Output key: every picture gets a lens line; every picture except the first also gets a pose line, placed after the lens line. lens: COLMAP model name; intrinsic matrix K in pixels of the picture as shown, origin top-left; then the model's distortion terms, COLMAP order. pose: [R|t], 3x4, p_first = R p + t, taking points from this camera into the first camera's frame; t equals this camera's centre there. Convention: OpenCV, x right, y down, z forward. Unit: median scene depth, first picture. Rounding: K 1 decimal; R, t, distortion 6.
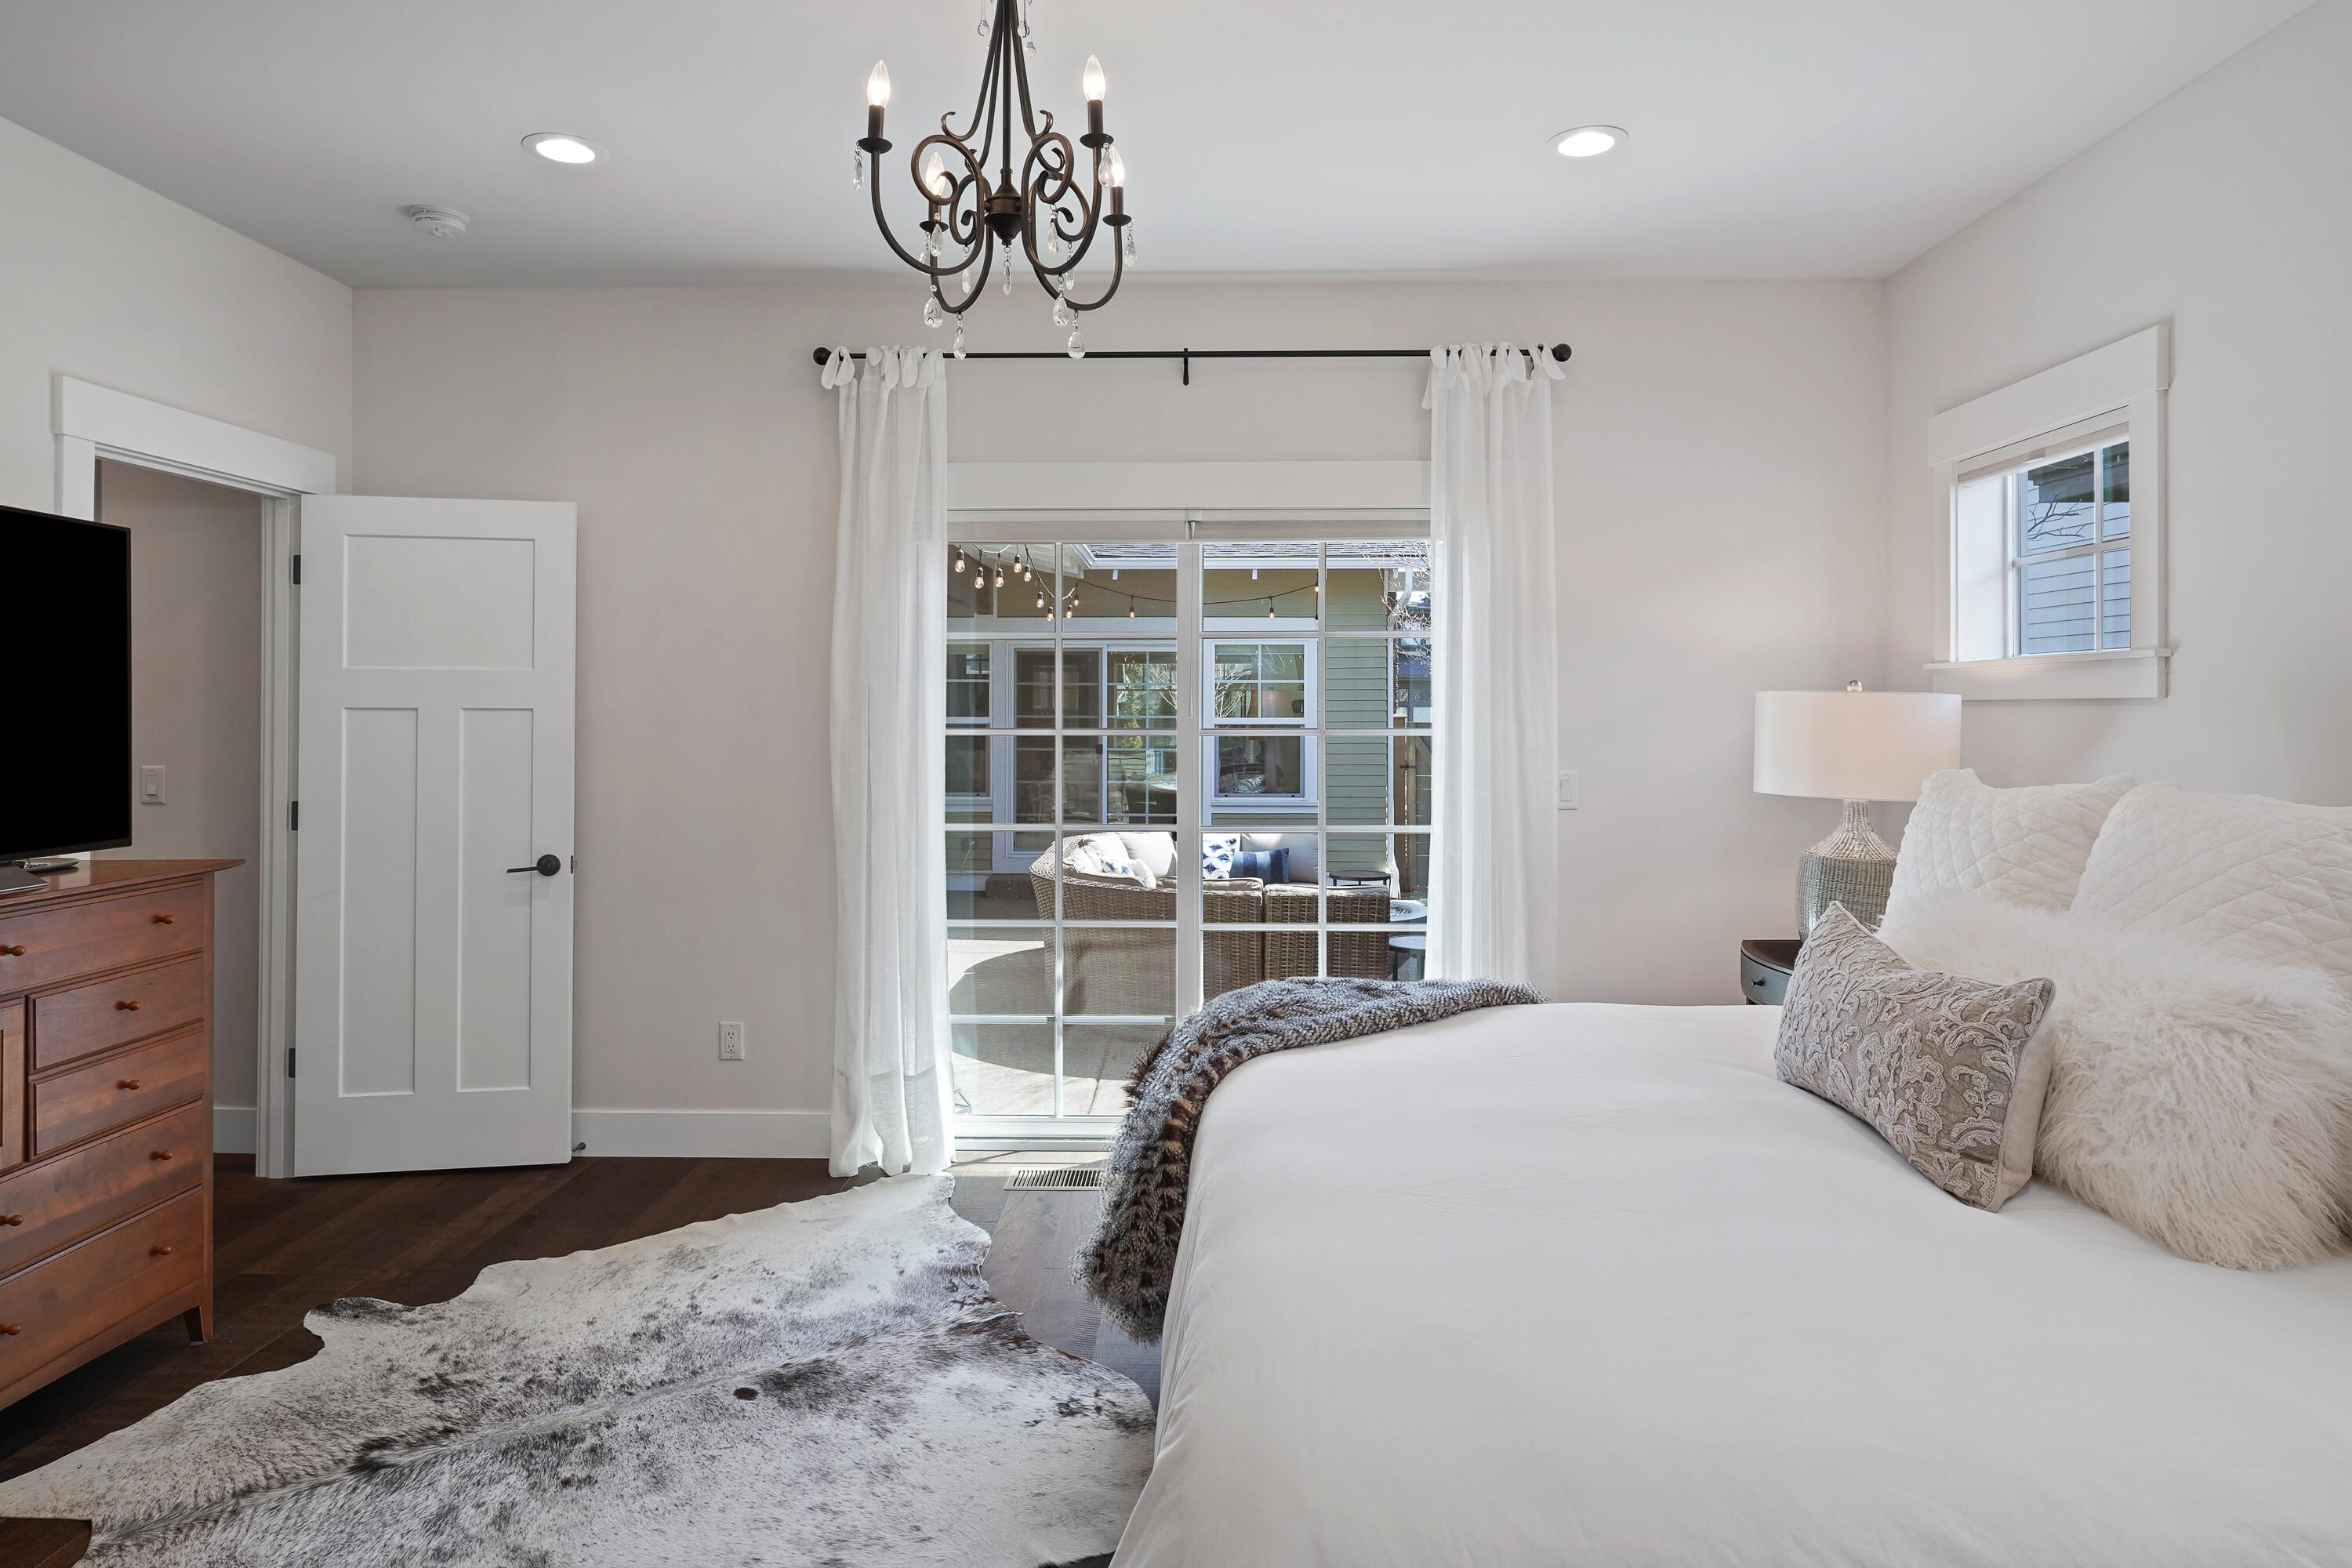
lens RADIAL K [[1403.4, 0, 1217.6], [0, 1403.4, 708.7], [0, 0, 1]] dist [-0.007551, 0.001904]
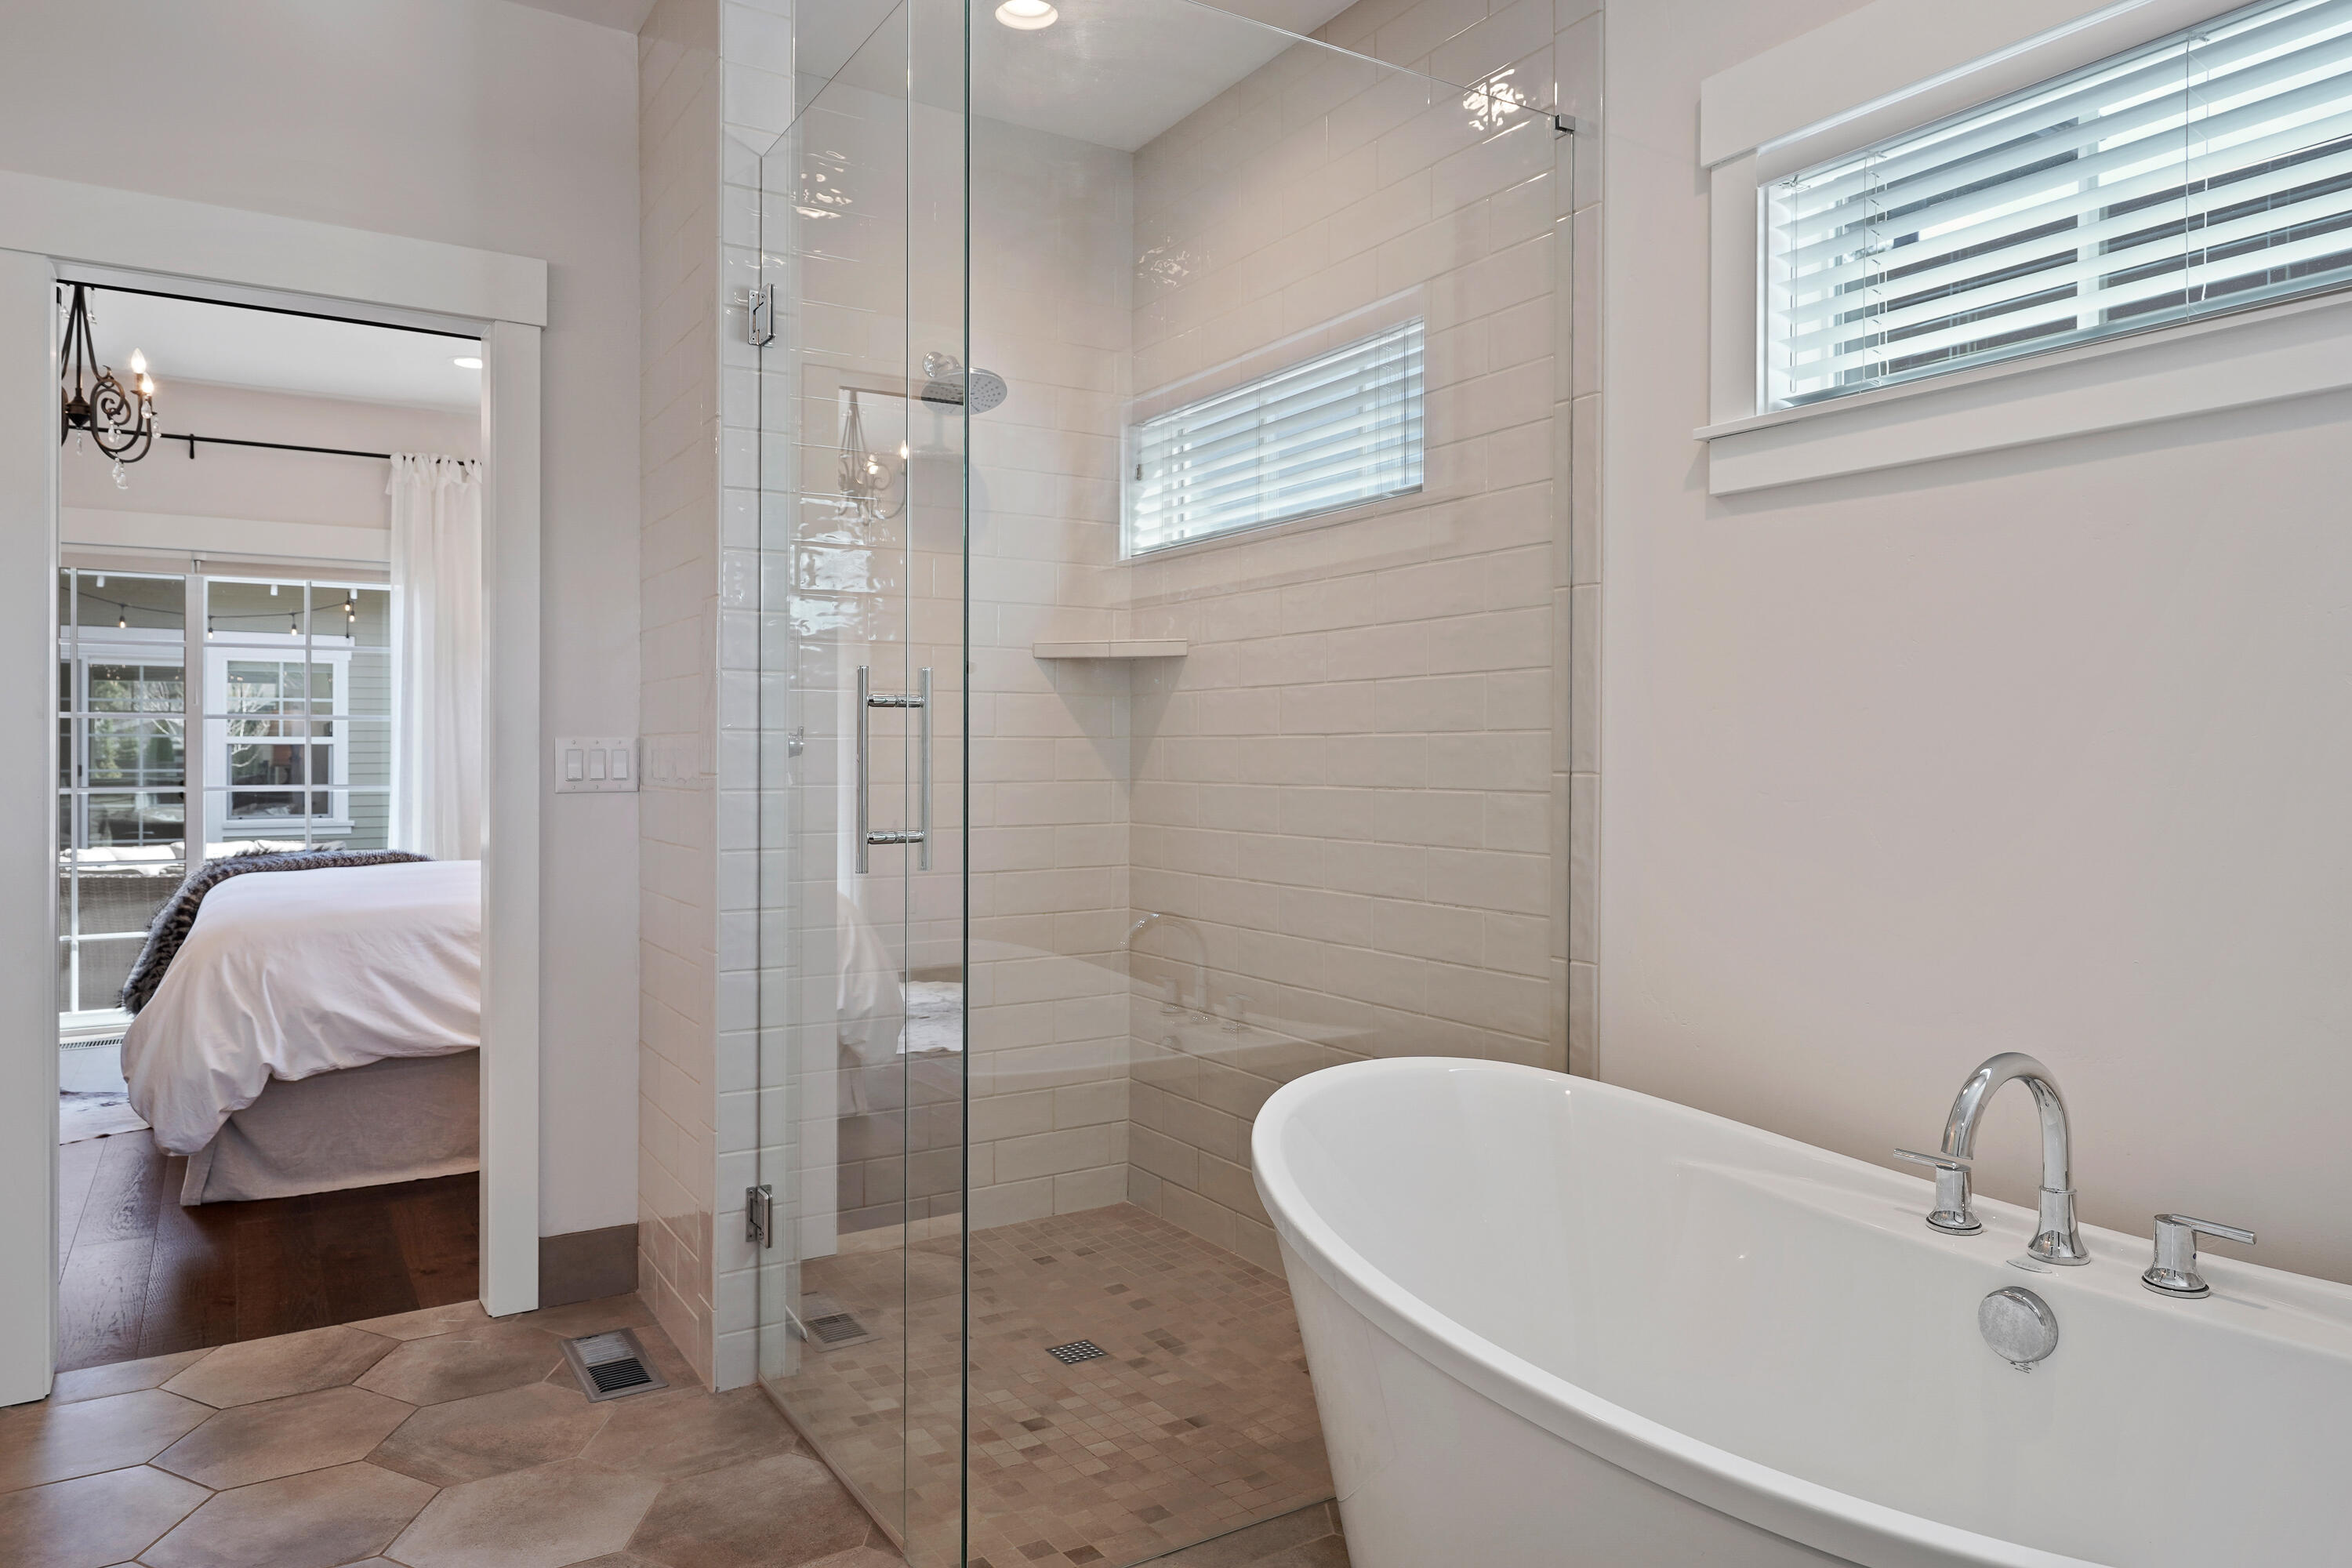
lens RADIAL K [[1513.7, 0, 1158.1], [0, 1513.7, 768.3], [0, 0, 1]] dist [0.000658, -0.003310]
pose [[0.855105, -0.000513, 0.518454, 0.036087], [-0.005916, 0.999925, 0.010746, 0.095875], [-0.518421, -0.012256, 0.855038, -1.520916]]
